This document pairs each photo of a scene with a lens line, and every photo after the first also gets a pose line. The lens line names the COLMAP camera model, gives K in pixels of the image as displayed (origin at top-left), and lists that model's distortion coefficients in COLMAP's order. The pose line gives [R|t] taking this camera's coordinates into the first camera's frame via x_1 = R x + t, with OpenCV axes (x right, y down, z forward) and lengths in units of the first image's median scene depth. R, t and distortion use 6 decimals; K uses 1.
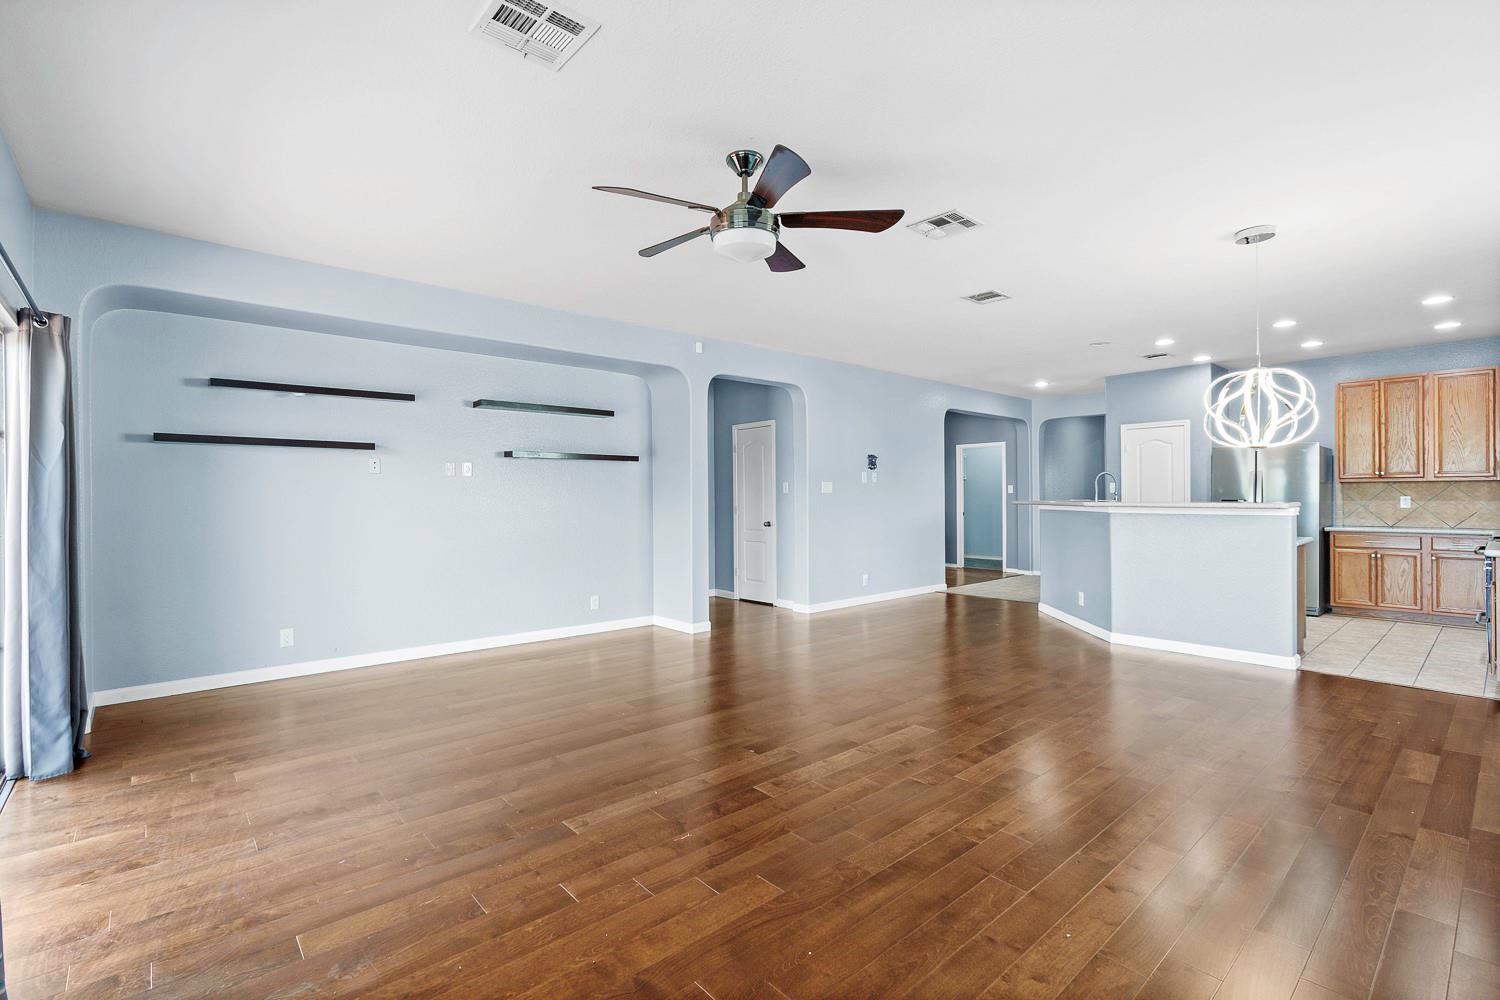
lens RADIAL K [[680.7, 0, 728.1], [0, 680.7, 482.9], [0, 0, 1]] dist [-0.019907, 0.011944]
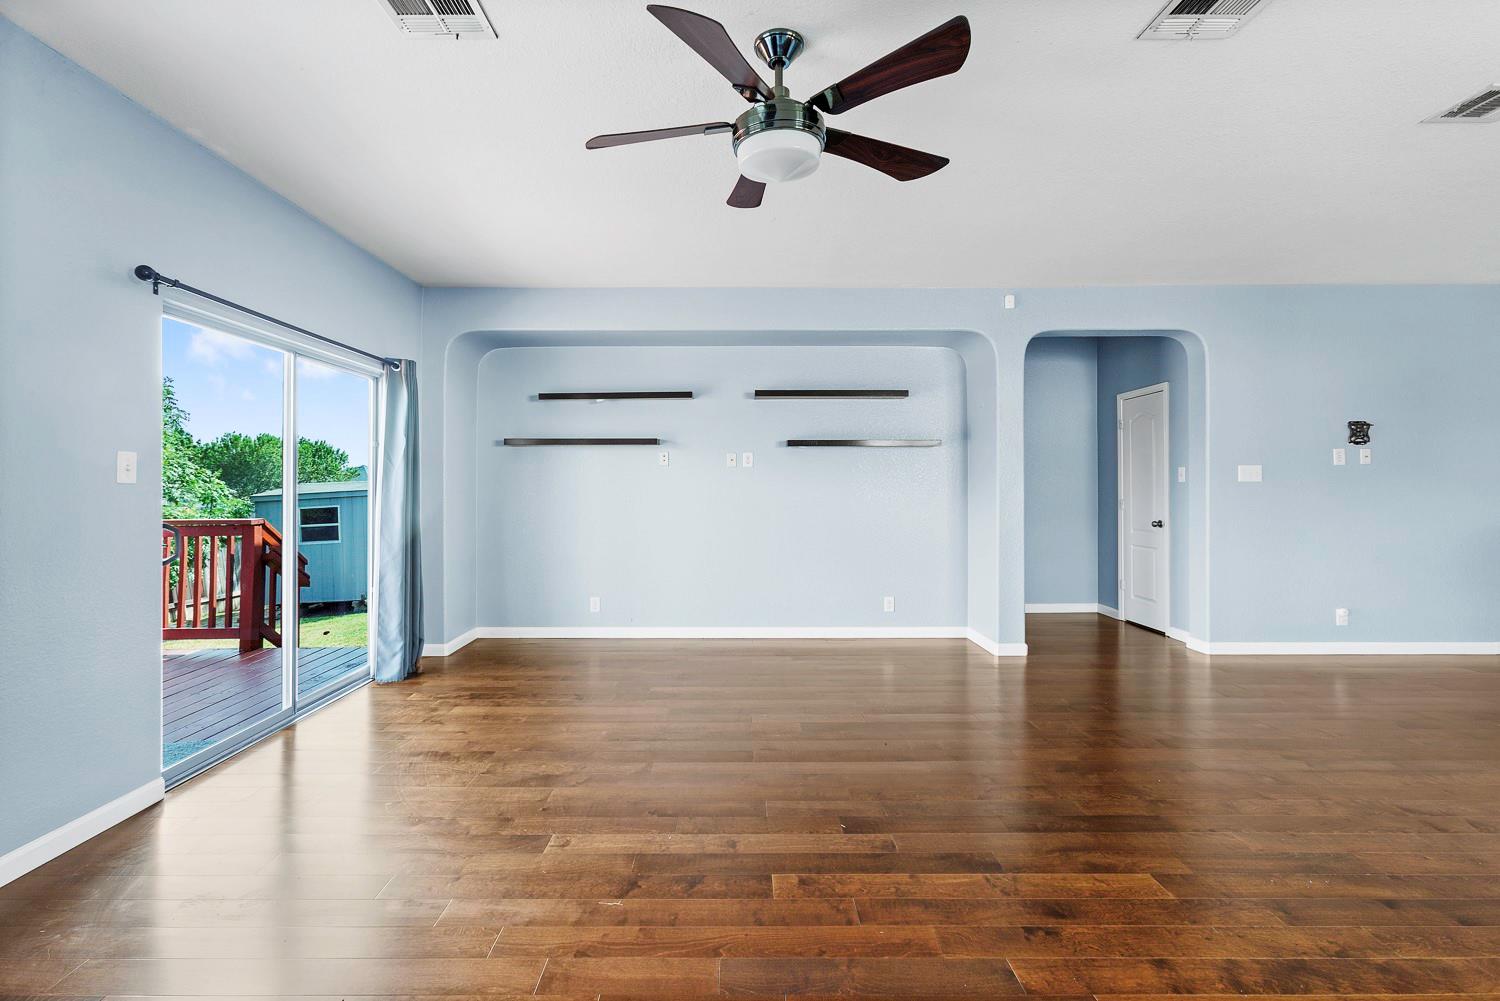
lens RADIAL K [[668.1, 0, 736.5], [0, 668.1, 478.5], [0, 0, 1]] dist [-0.016727, 0.011348]
pose [[0.757744, -0.006965, -0.652515, 0.216172], [0.012573, 0.999913, 0.003927, 0.002908], [0.652431, -0.011179, 0.757765, 0.185514]]
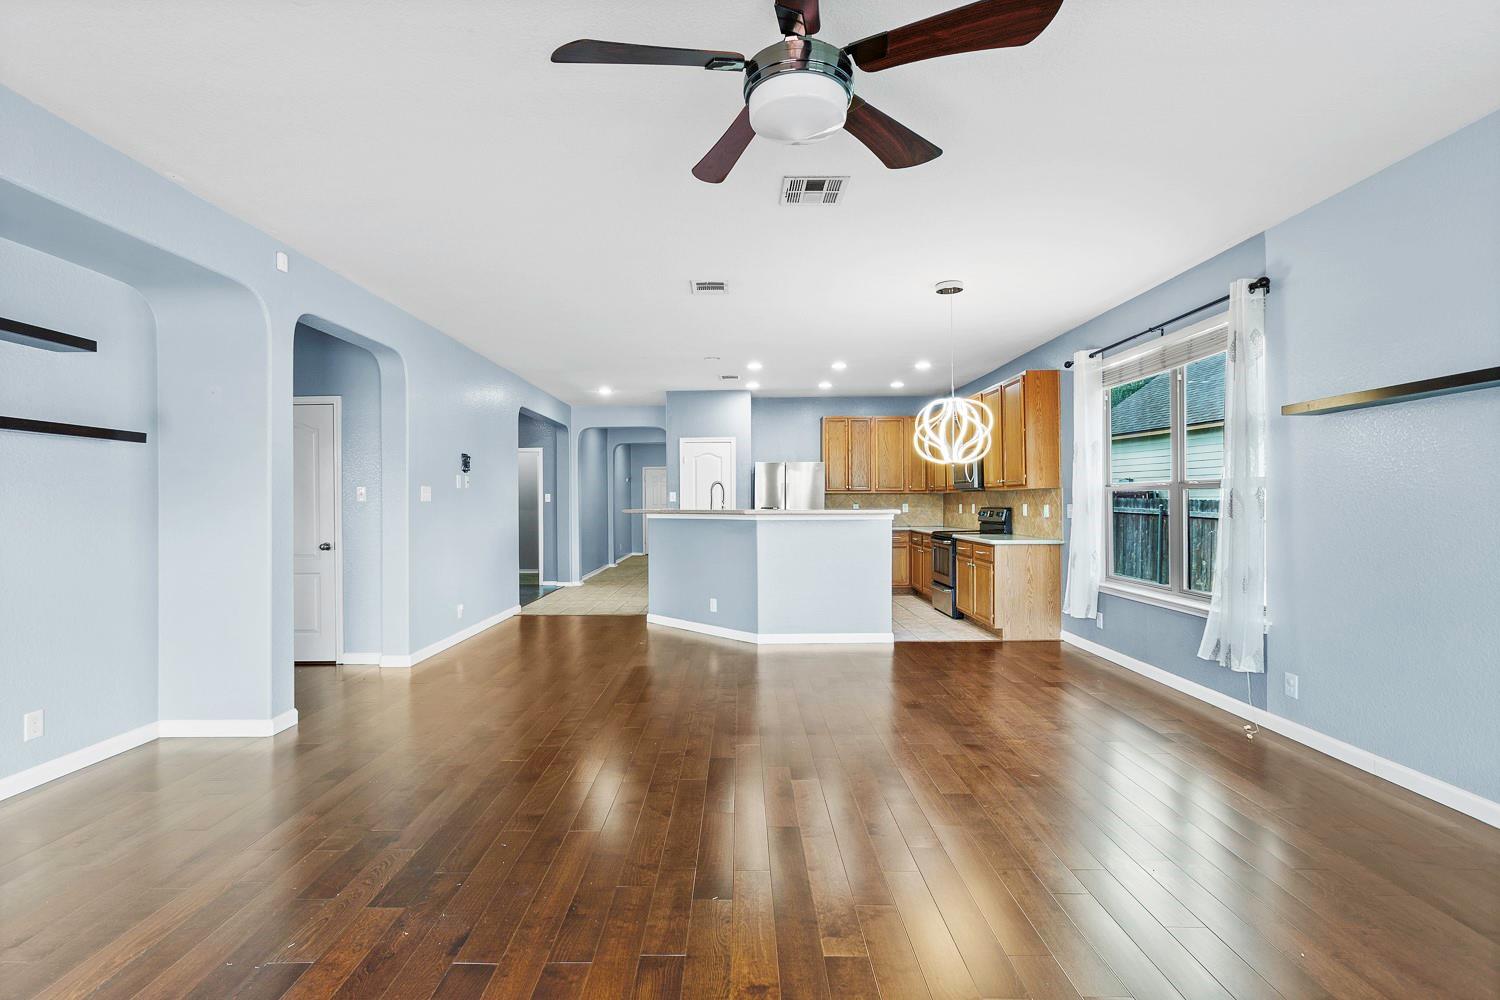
lens RADIAL K [[687.1, 0, 728.9], [0, 687.1, 497.6], [0, 0, 1]] dist [0.008000, 0.000483]
pose [[0.663339, 0.005053, 0.748302, -0.227874], [-0.010857, 0.999937, 0.002872, 0.005385], [-0.748241, -0.010030, 0.663352, 0.280928]]
